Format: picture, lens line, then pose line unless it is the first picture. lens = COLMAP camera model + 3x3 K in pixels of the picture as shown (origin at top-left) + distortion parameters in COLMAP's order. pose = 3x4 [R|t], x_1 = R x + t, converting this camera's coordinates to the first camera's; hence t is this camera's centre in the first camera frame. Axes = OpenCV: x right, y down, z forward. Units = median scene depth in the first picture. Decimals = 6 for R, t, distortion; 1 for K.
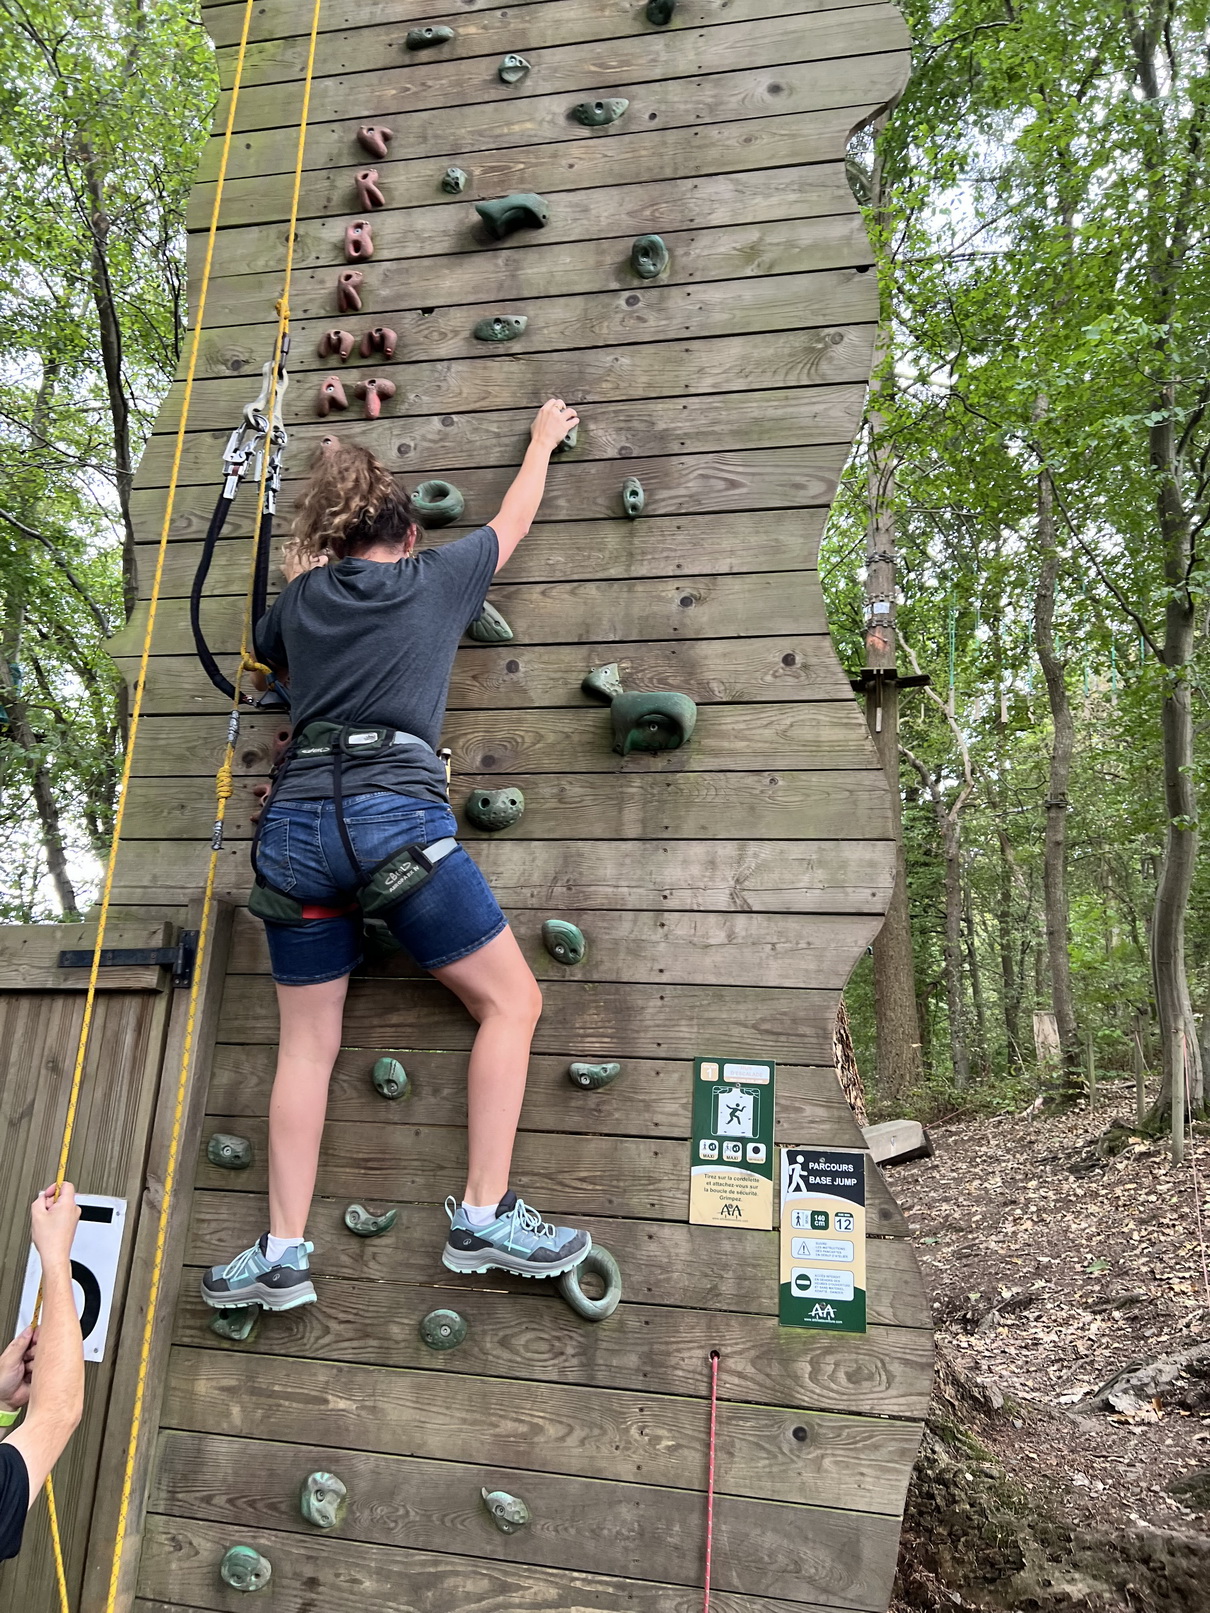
lens RADIAL K [[1221.4, 0, 594.4], [0, 1221.4, 807.6], [0, 0, 1]] dist [0.045615, -0.054594]
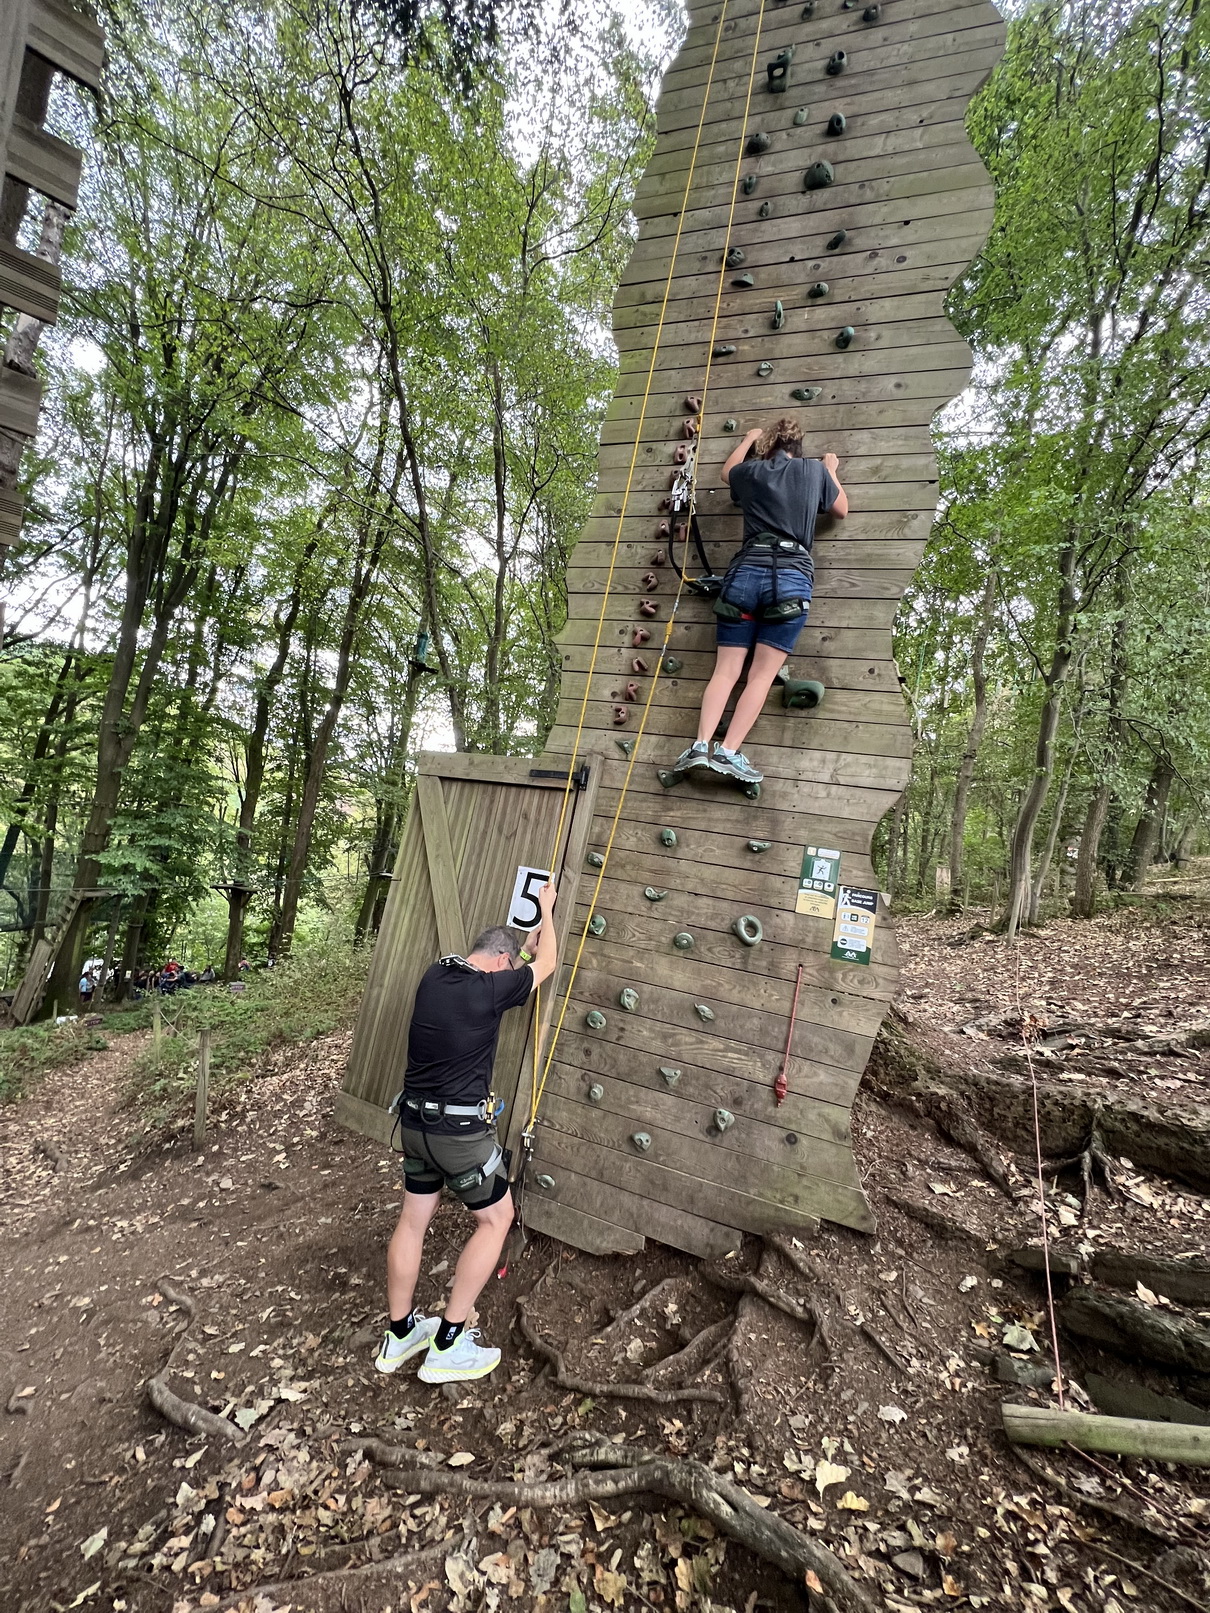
lens RADIAL K [[648.5, 0, 601.7], [0, 648.5, 803.0], [0, 0, 1]] dist [-0.006641, 0.000984]
pose [[0.983584, 0.113673, -0.140143, -0.110598], [-0.096729, 0.987767, 0.122314, 0.014121], [0.152333, -0.106750, 0.982547, -0.201025]]
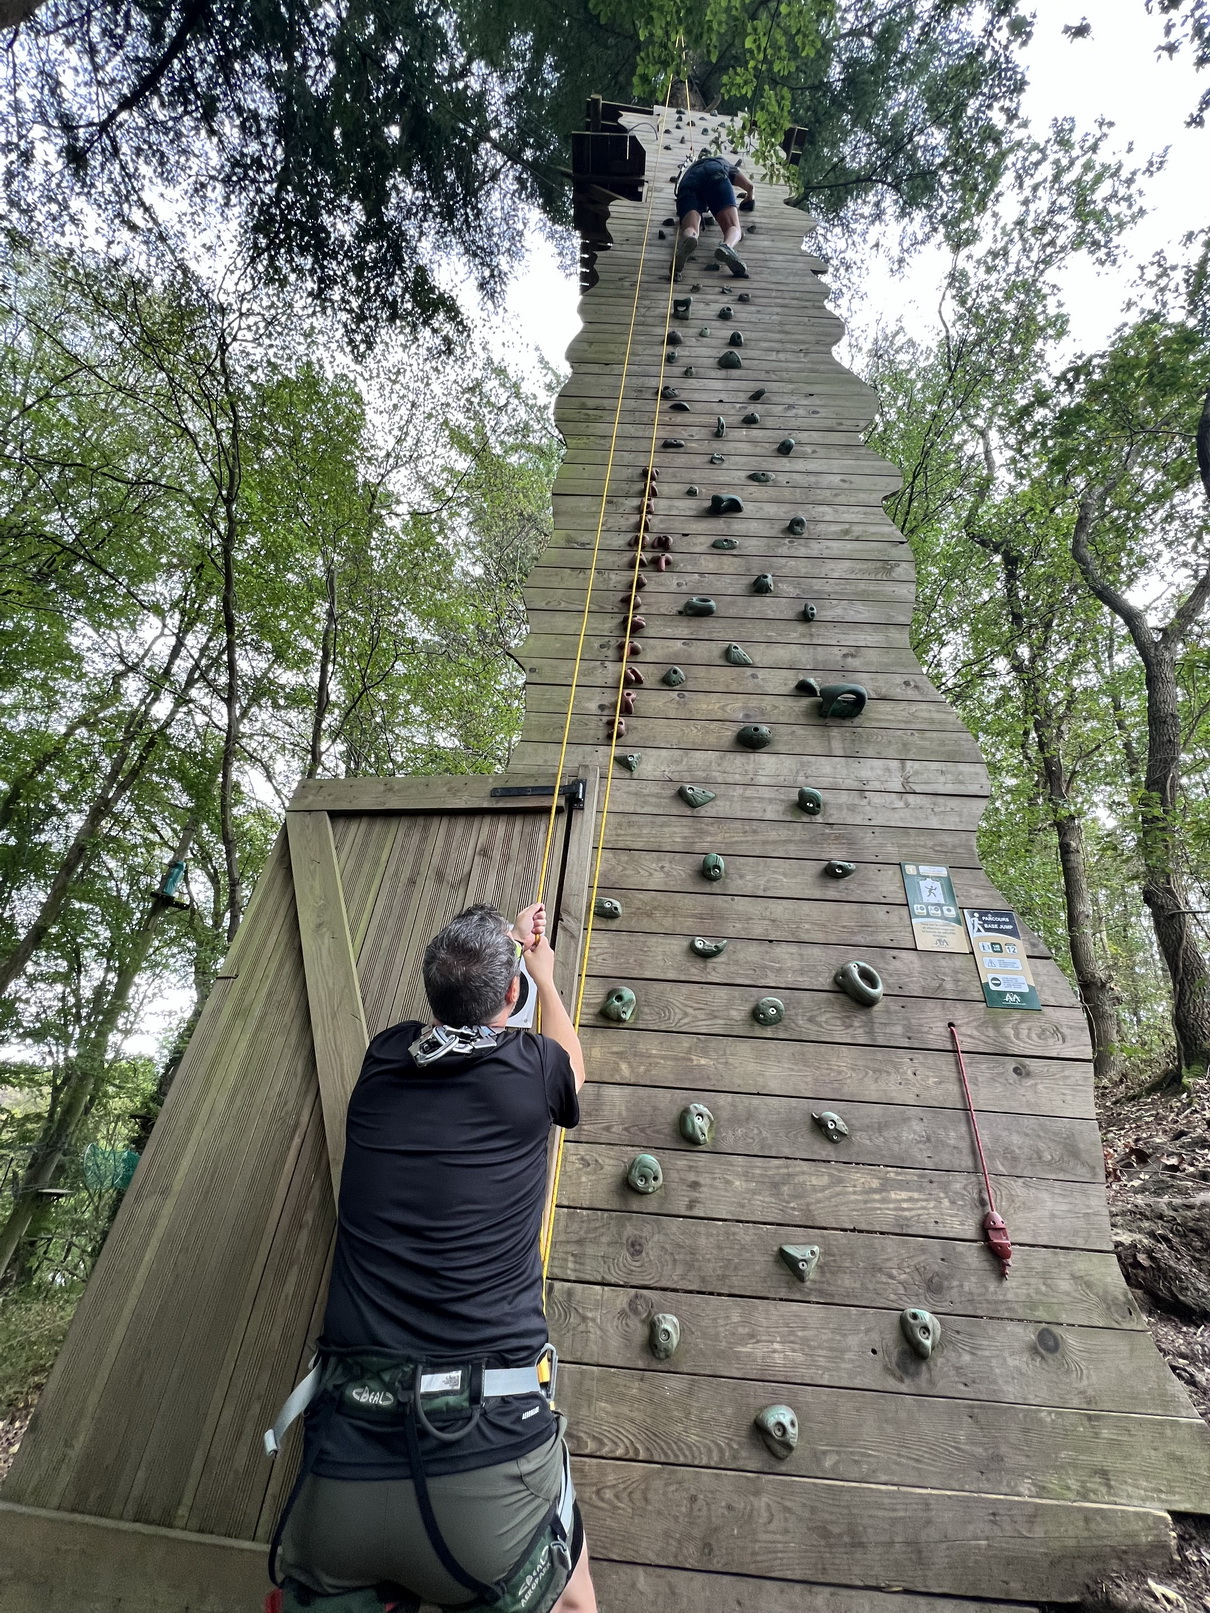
lens RADIAL K [[648.5, 0, 601.6], [0, 648.5, 801.3], [0, 0, 1]] dist [-0.006641, 0.000984]
pose [[0.980695, 0.124281, 0.150970, -0.395696], [-0.072382, 0.947925, -0.310161, 0.363117], [-0.181655, 0.293246, 0.938620, 0.170623]]
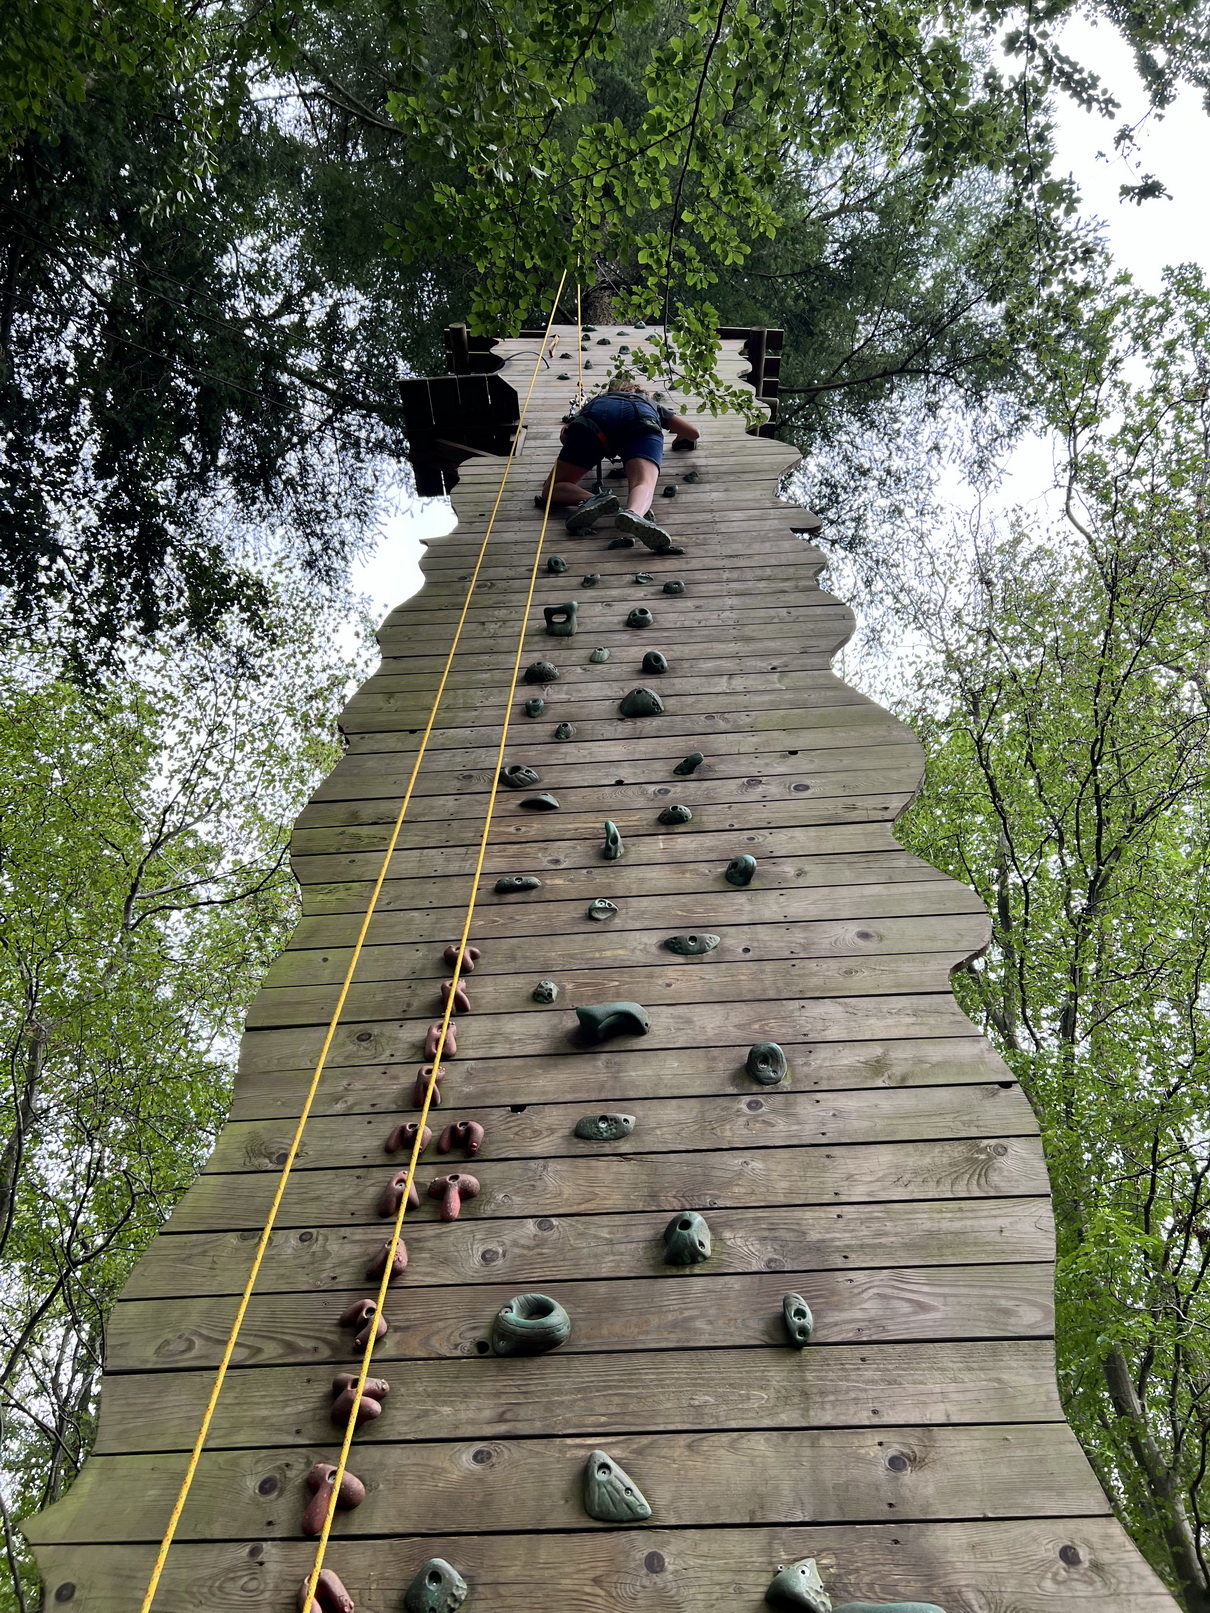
lens RADIAL K [[1221.4, 0, 590.7], [0, 1221.4, 794.3], [0, 0, 1]] dist [0.045615, -0.054594]
pose [[0.993451, 0.081890, 0.079680, -0.182290], [-0.005128, 0.728625, -0.684894, 0.040791], [-0.114143, 0.680000, 0.724273, 0.205044]]
